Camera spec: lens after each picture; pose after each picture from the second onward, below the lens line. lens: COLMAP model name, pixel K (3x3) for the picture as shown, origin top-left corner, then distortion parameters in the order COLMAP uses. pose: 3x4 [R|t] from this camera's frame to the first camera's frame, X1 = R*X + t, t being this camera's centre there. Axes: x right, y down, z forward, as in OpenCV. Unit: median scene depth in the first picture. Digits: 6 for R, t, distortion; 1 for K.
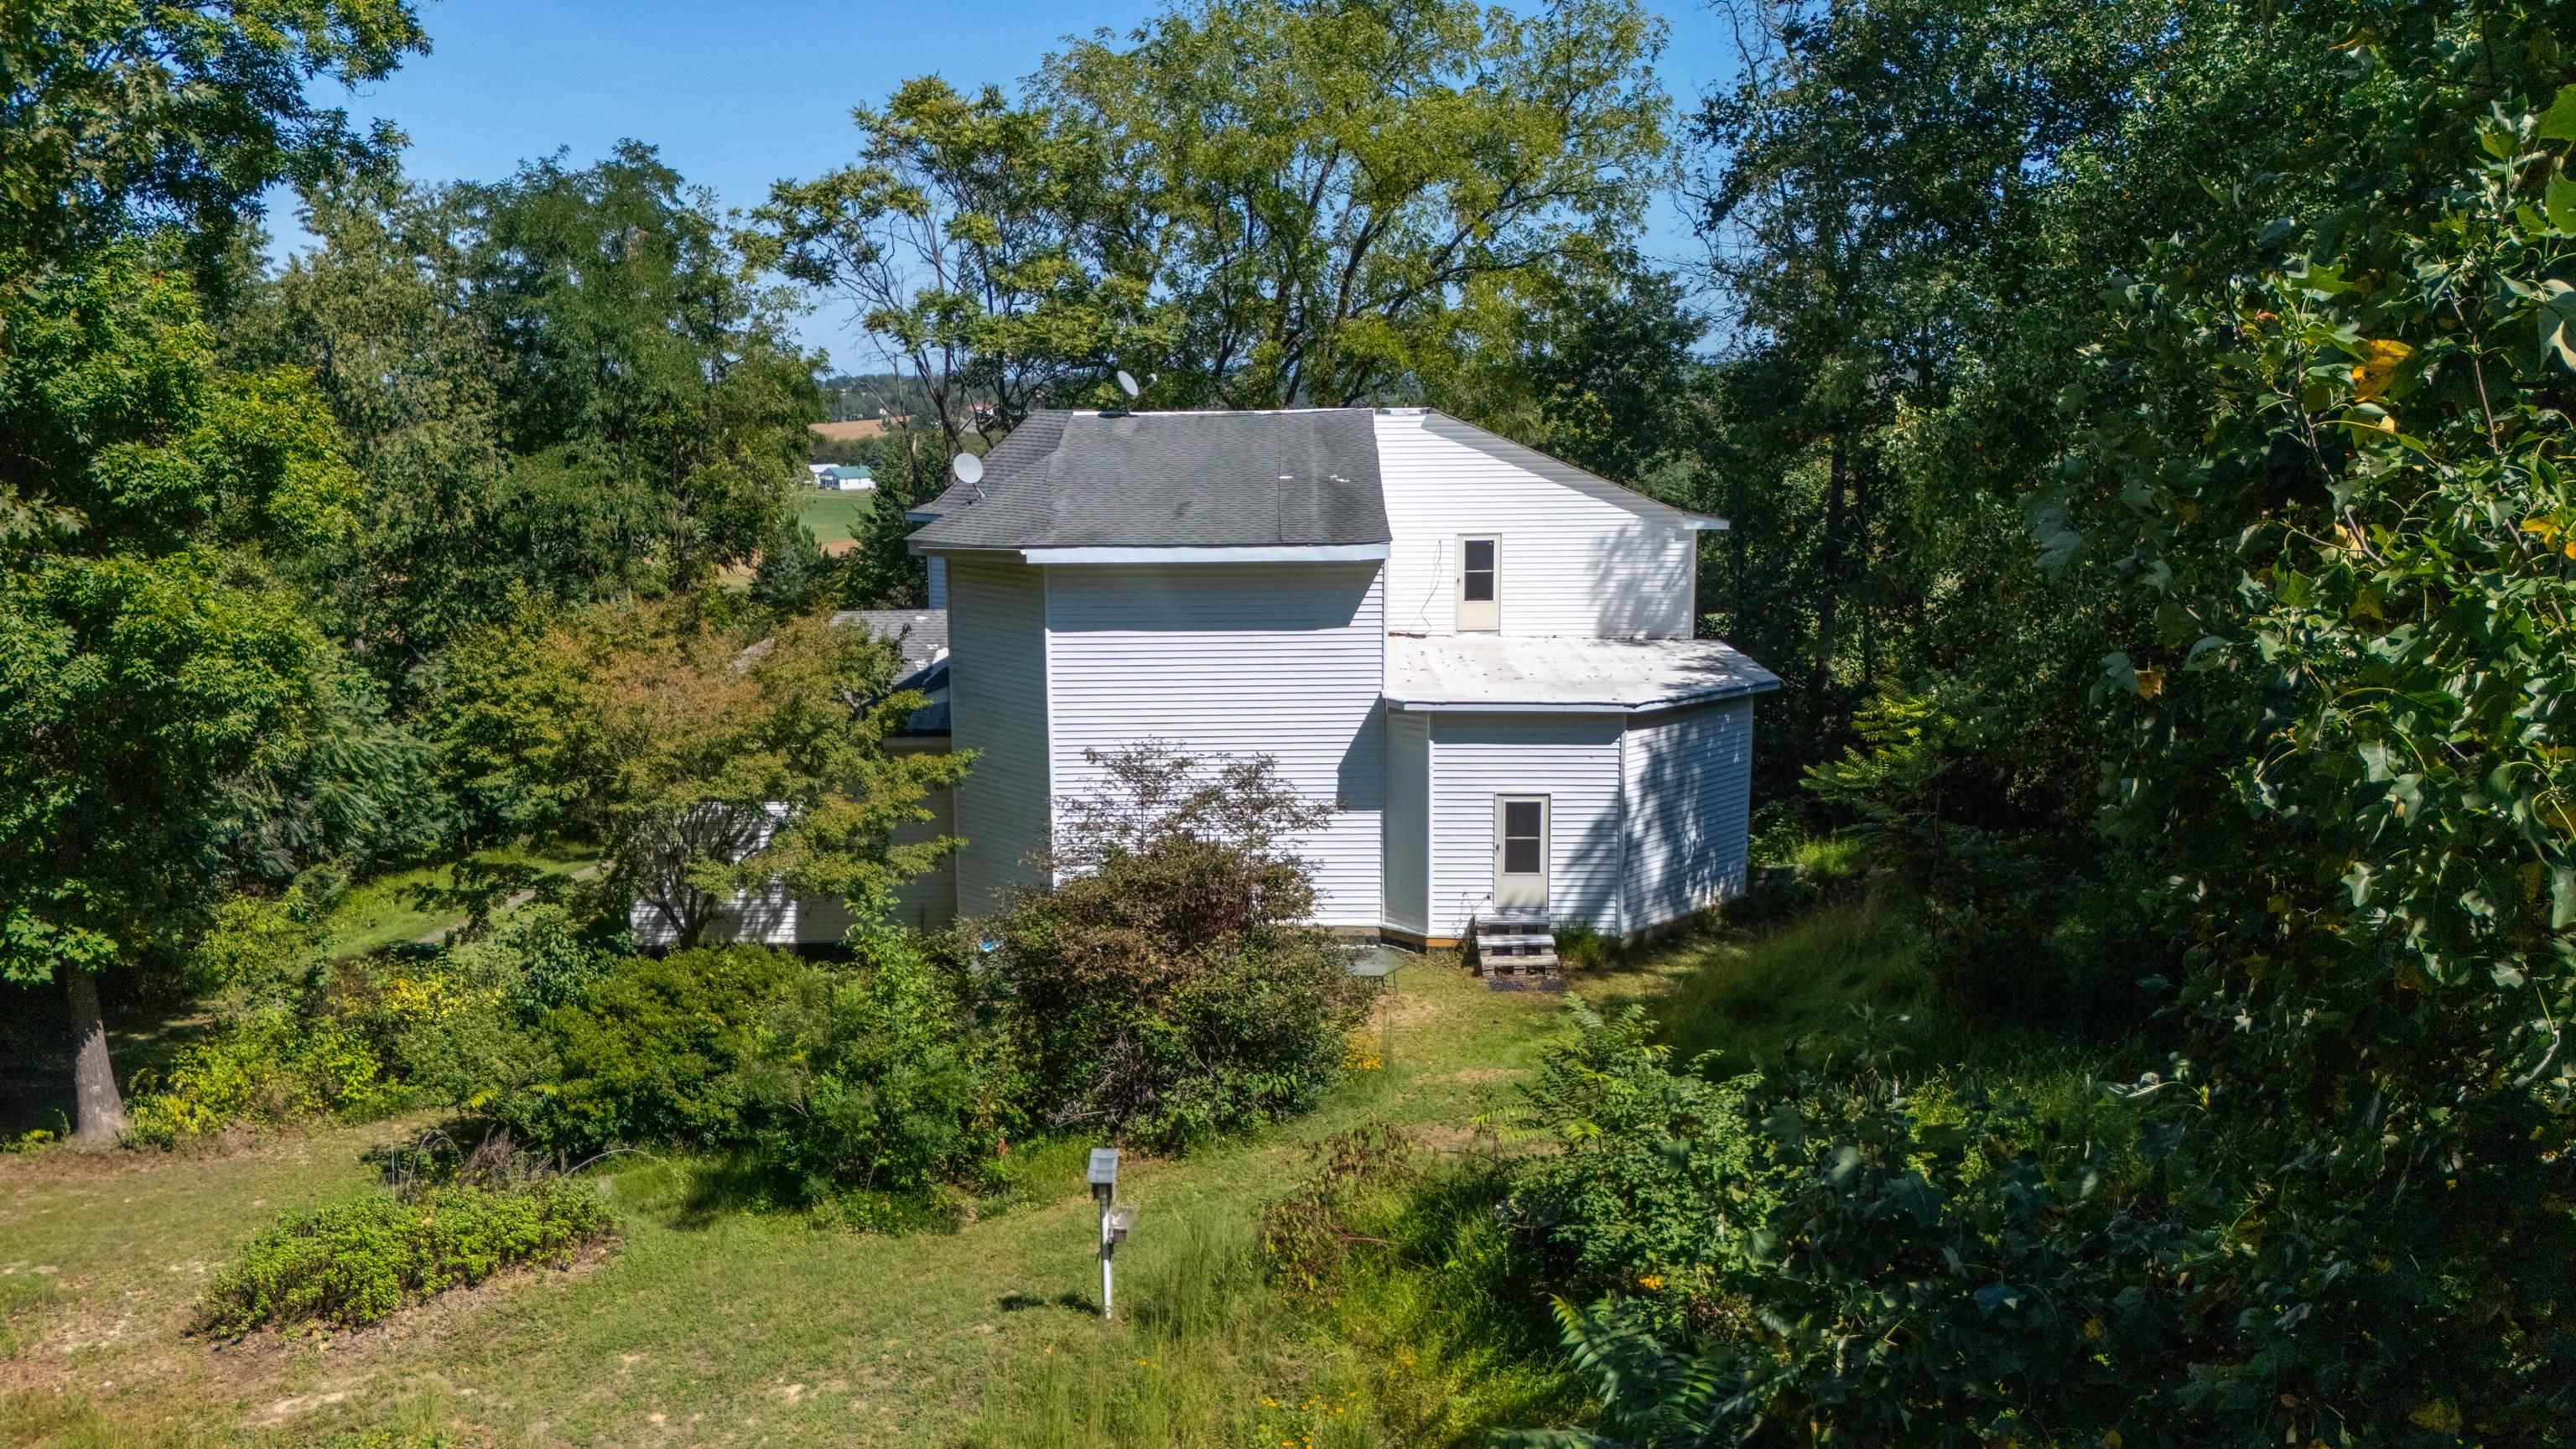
lens RADIAL K [[1912.8, 0, 1286.0], [0, 1912.8, 711.5], [0, 0, 1]] dist [0.072203, -0.075038]
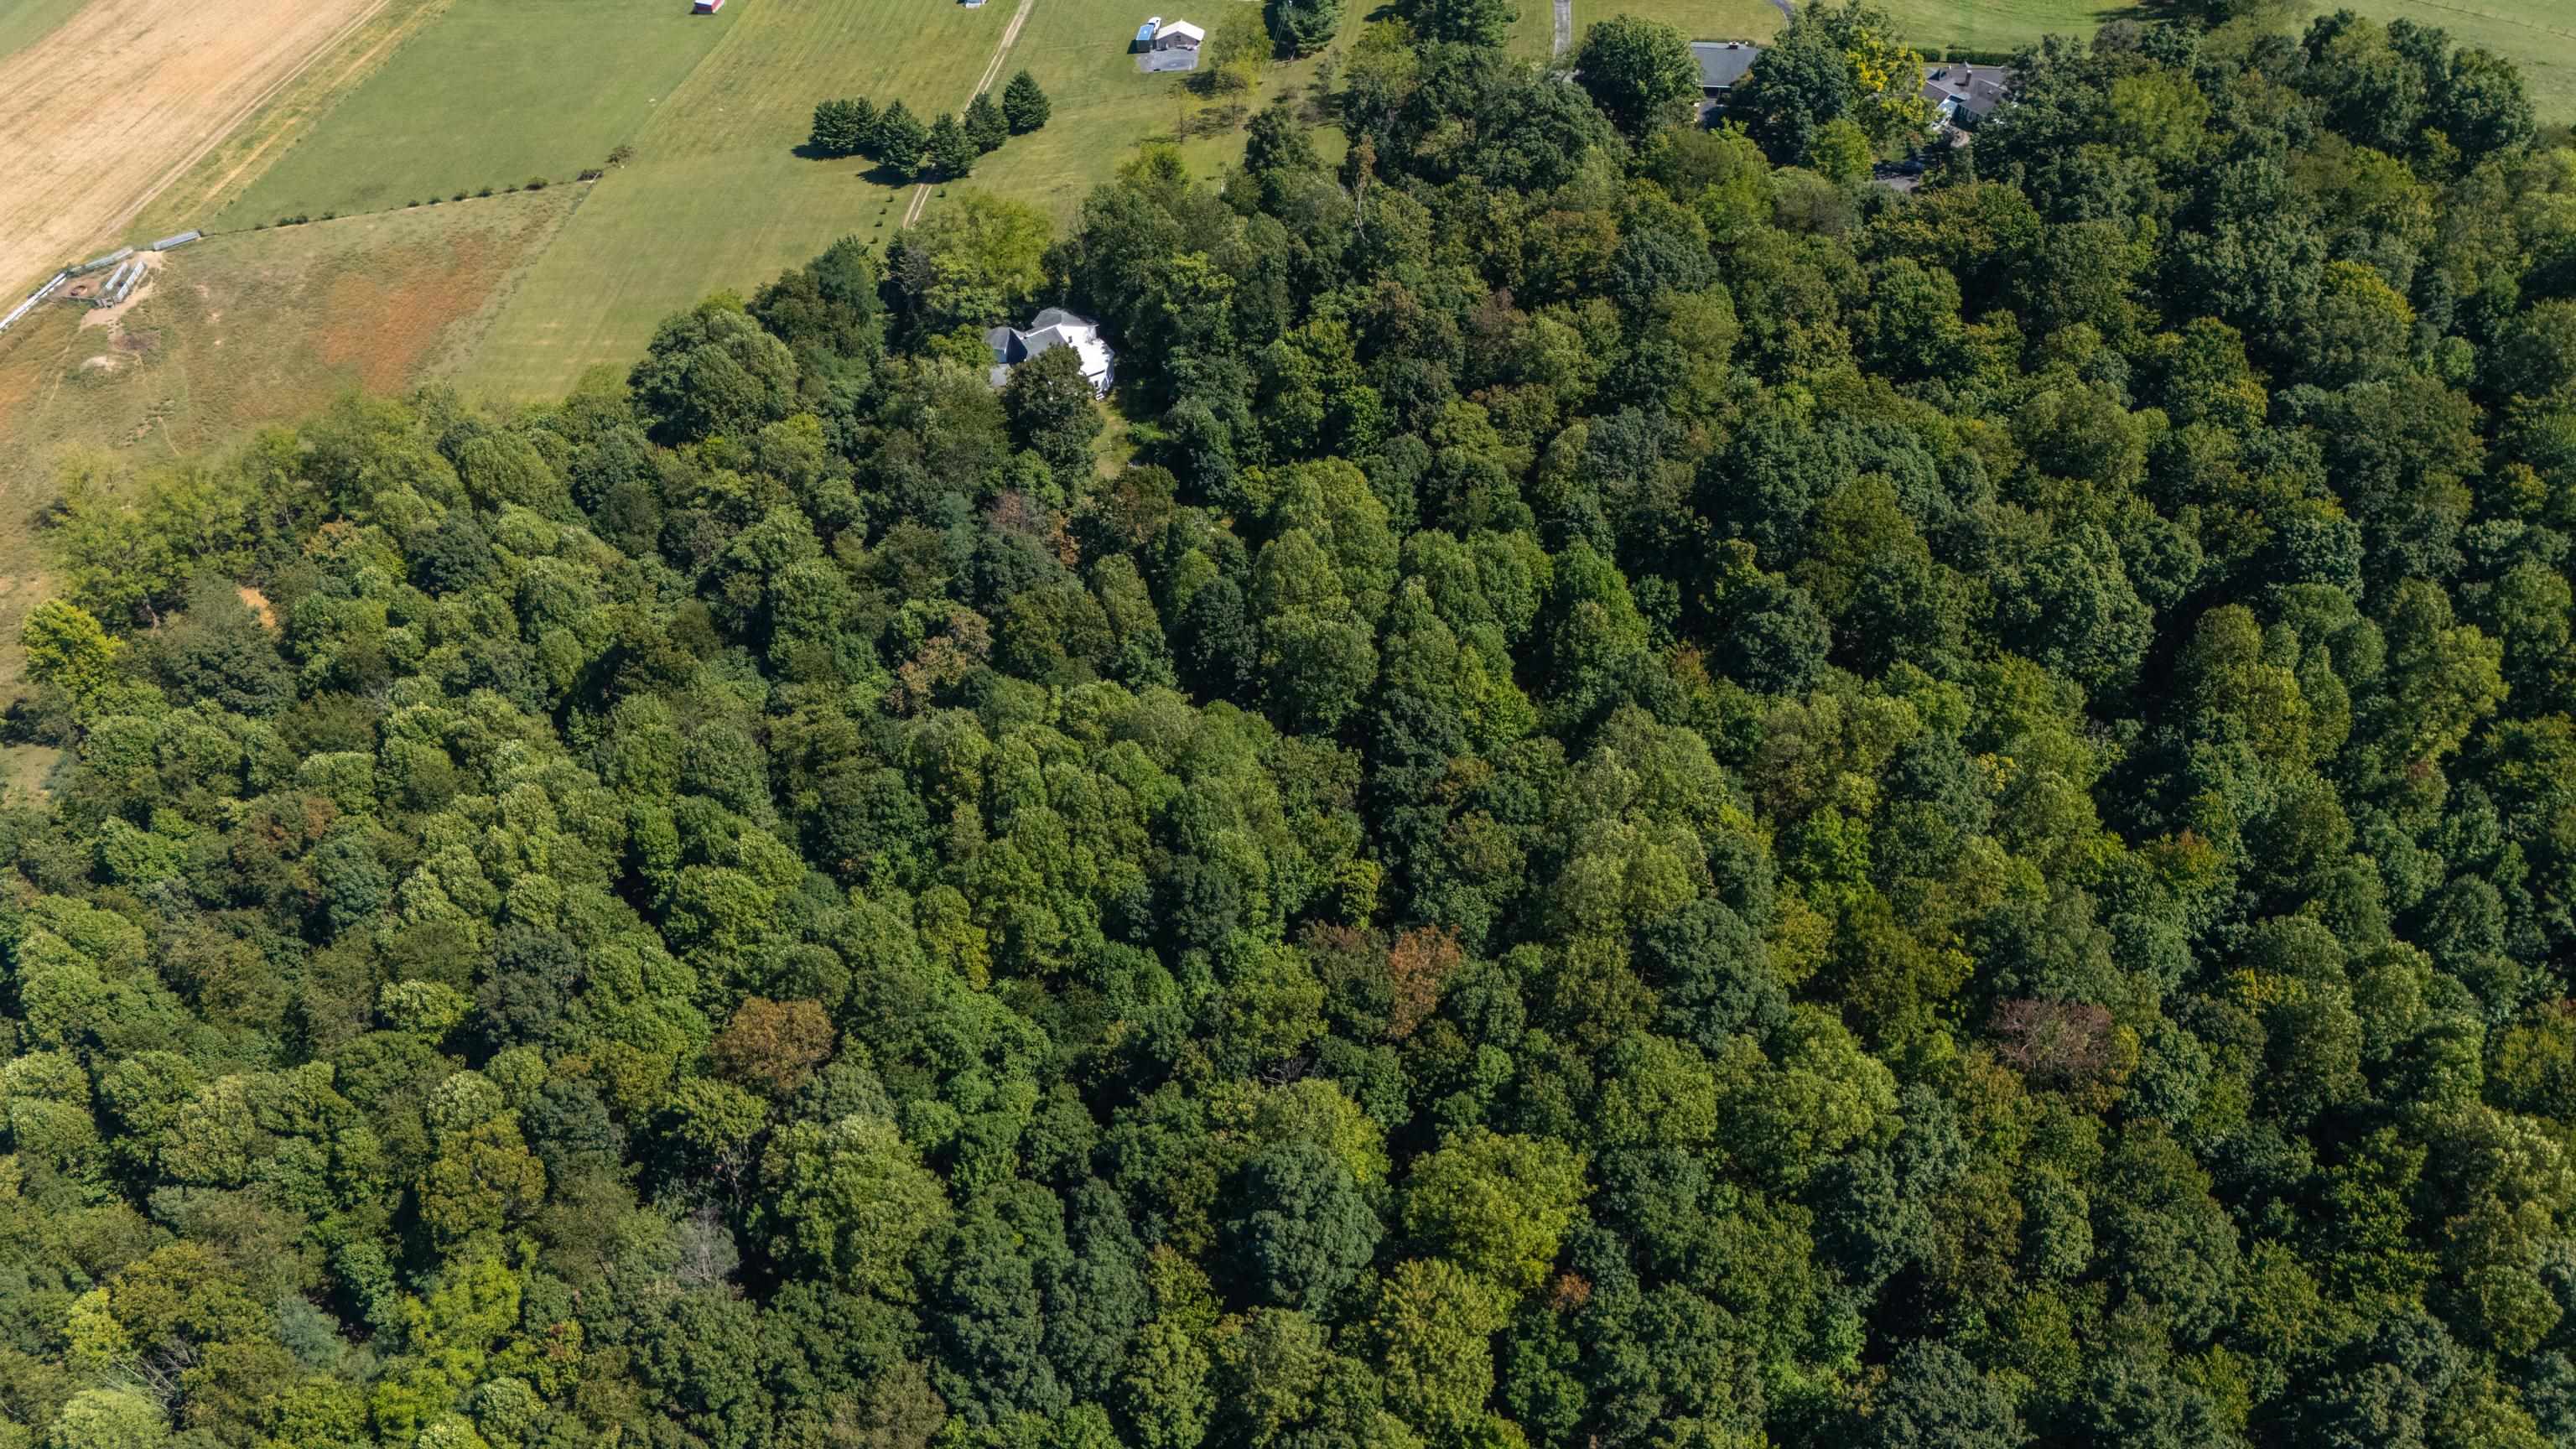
lens RADIAL K [[1912.8, 0, 1299.6], [0, 1912.8, 743.2], [0, 0, 1]] dist [0.072203, -0.075038]
pose [[0.843929, -0.394014, 0.364055, -3.093534], [0.110379, 0.791649, 0.600923, -4.005087], [-0.524976, -0.466952, 0.711587, -6.882869]]
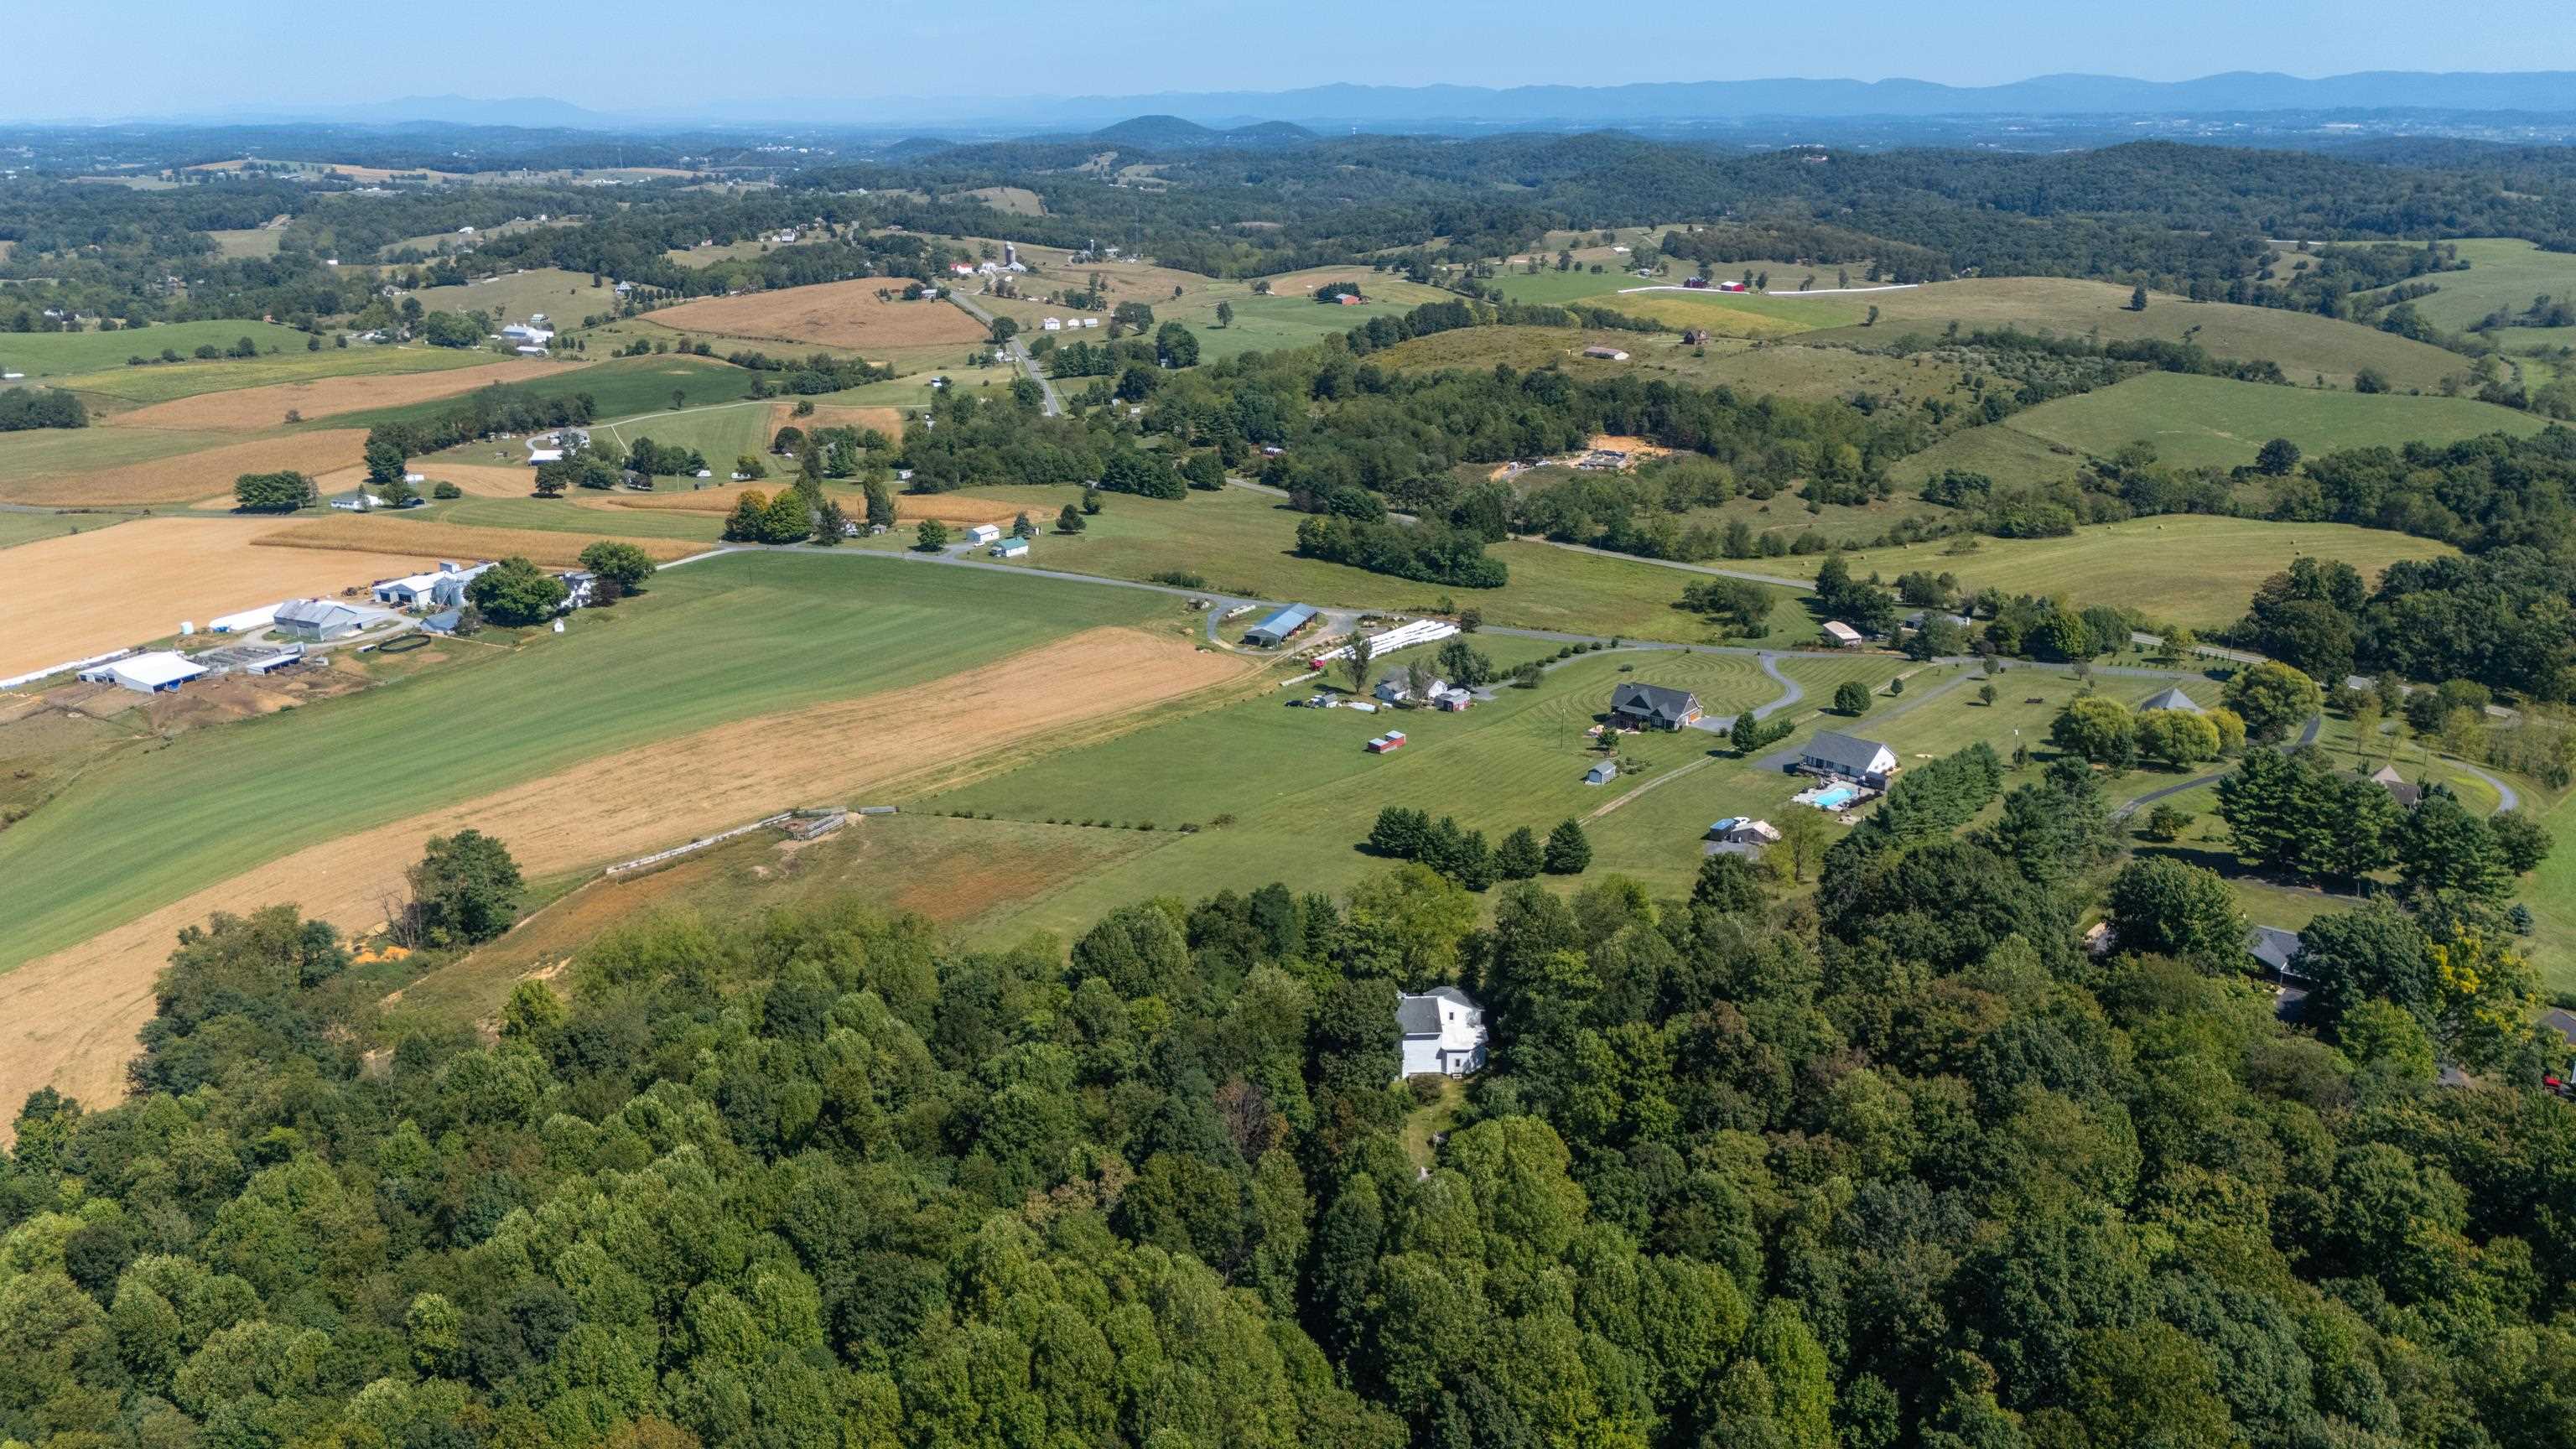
lens RADIAL K [[1912.8, 0, 1294.3], [0, 1912.8, 742.0], [0, 0, 1]] dist [0.072203, -0.075038]
pose [[0.999002, -0.012709, 0.042815, -0.982405], [0.006206, 0.988858, 0.148736, -2.704555], [-0.044228, -0.148322, 0.987950, -7.438864]]
